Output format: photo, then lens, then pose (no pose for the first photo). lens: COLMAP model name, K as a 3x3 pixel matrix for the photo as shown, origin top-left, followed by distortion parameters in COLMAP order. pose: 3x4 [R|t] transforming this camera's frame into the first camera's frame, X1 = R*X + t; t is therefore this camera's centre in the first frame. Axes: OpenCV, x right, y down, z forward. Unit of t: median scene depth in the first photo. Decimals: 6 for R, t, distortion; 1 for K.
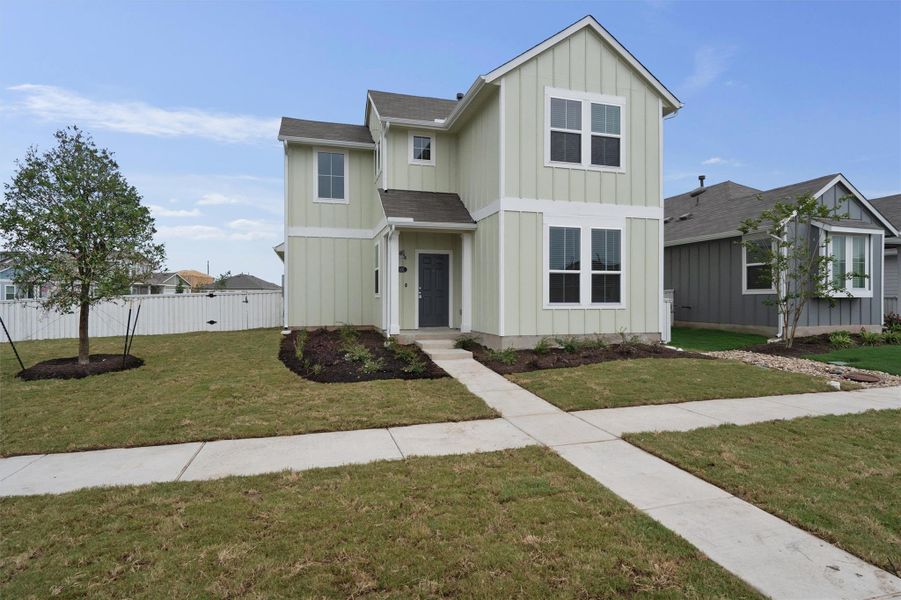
lens RADIAL K [[475.6, 0, 451.1], [0, 475.6, 301.2], [0, 0, 1]] dist [0.005435, -0.001276]
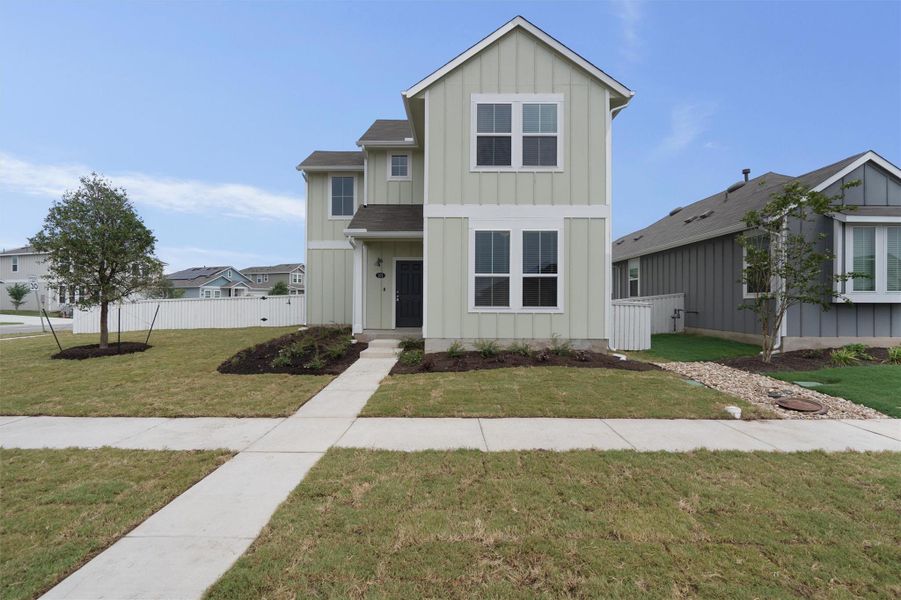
lens RADIAL K [[413.3, 0, 448.9], [0, 413.3, 300.3], [0, 0, 1]] dist [-0.000883, -0.000043]
pose [[0.955934, 0.004381, -0.293549, 0.382223], [-0.006677, 0.999954, -0.006820, -0.002730], [0.293506, 0.008479, 0.955920, 0.134128]]
